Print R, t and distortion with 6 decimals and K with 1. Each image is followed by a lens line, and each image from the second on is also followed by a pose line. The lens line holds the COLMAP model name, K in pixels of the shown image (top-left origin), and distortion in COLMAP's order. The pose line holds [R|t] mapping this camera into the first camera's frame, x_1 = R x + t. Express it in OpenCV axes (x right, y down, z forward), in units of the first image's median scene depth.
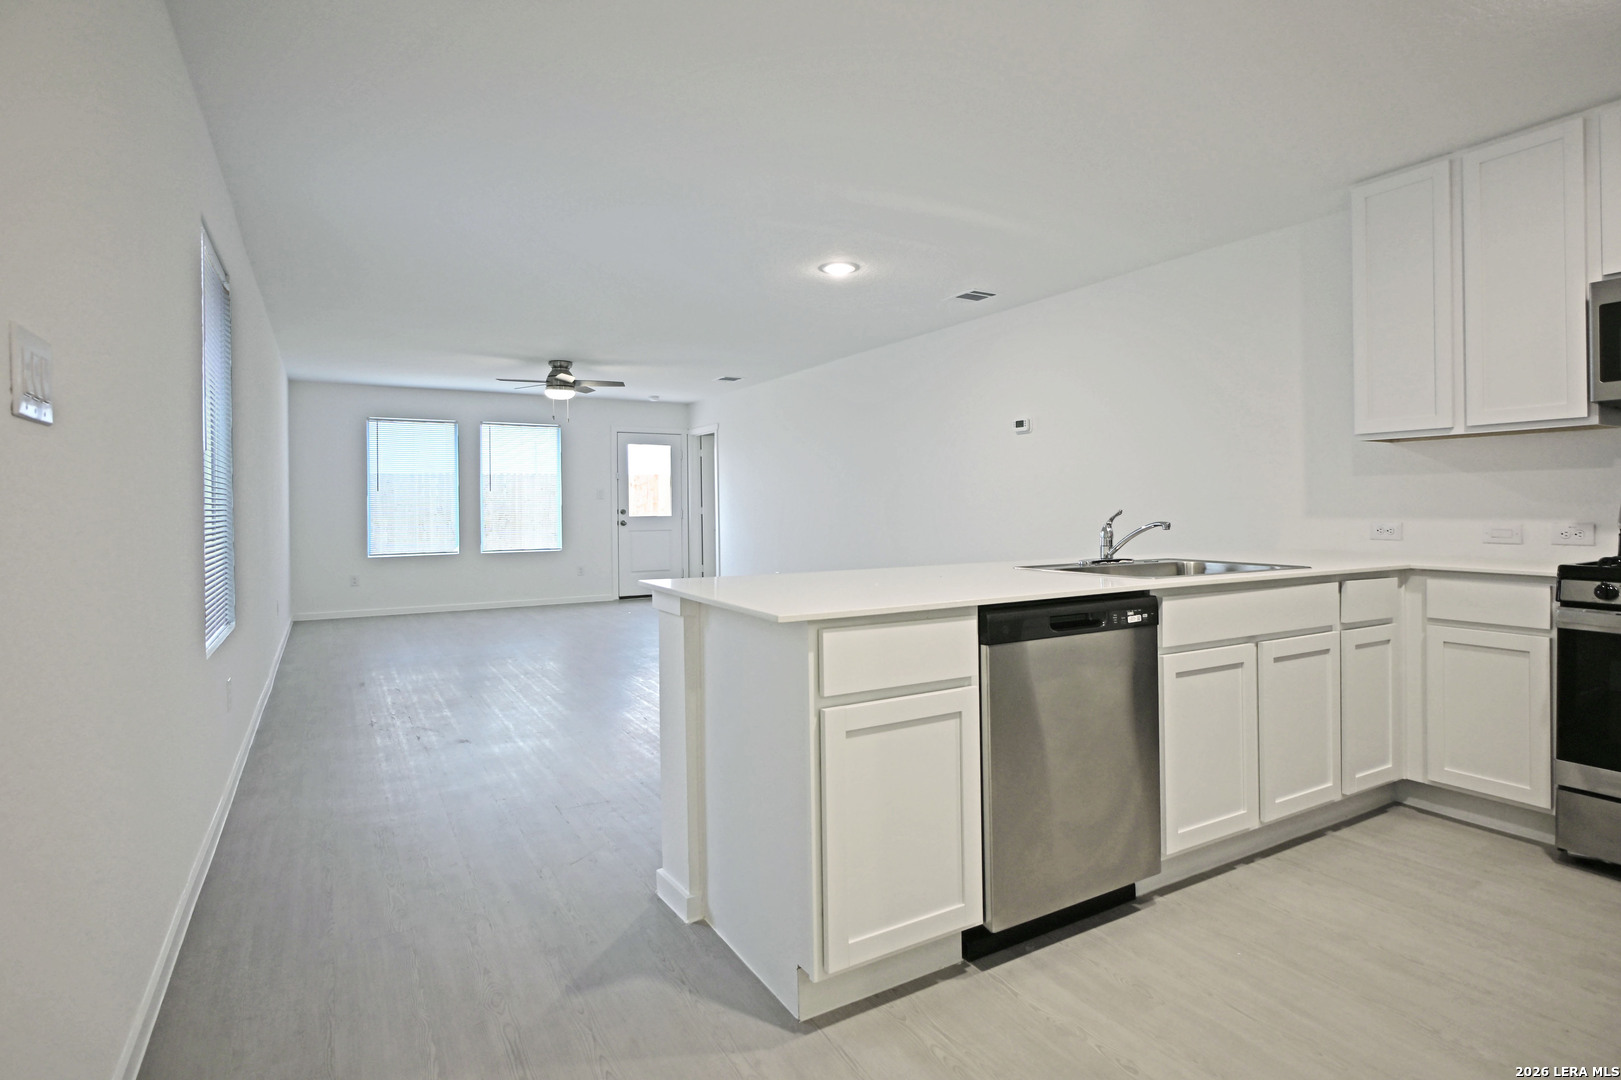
lens RADIAL K [[805.7, 0, 818.7], [0, 805.7, 538.0], [0, 0, 1]] dist [-0.001745, -0.000216]
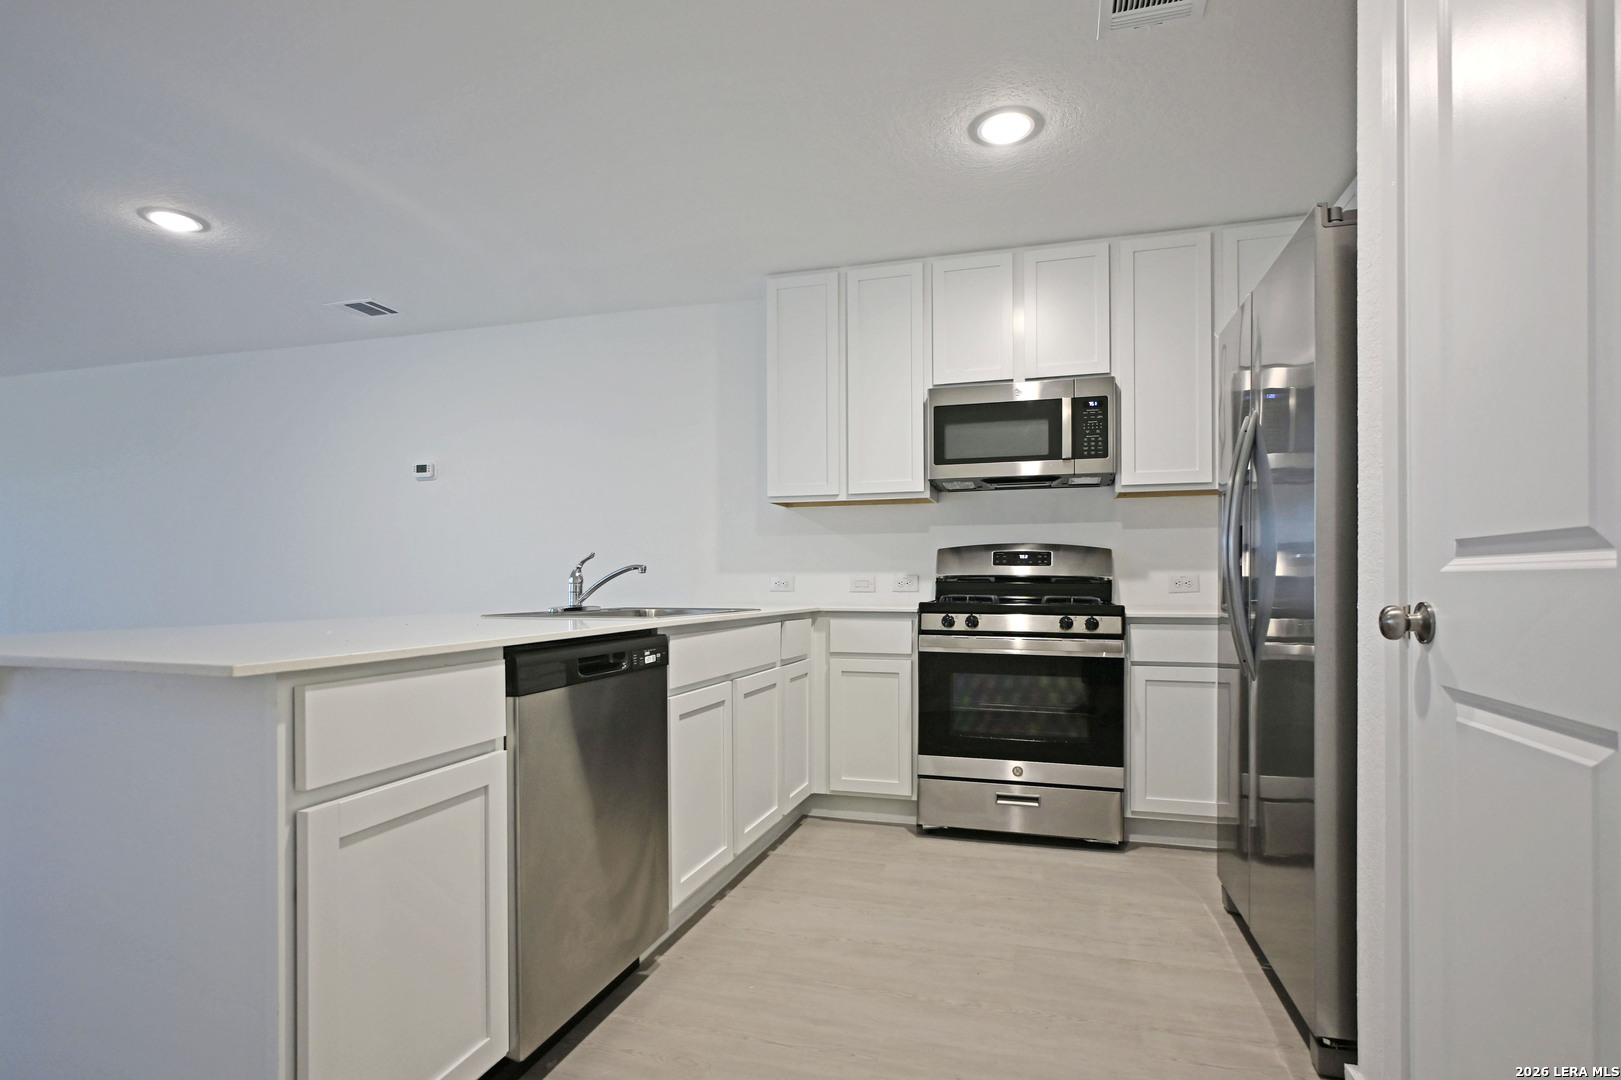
lens RADIAL K [[816.4, 0, 810.2], [0, 816.4, 591.1], [0, 0, 1]] dist [0.000391, 0.000417]
pose [[0.736392, -0.000442, 0.676555, -0.086671], [0.018413, 0.999642, -0.019389, 0.035861], [-0.676304, 0.026735, 0.736137, 0.150283]]
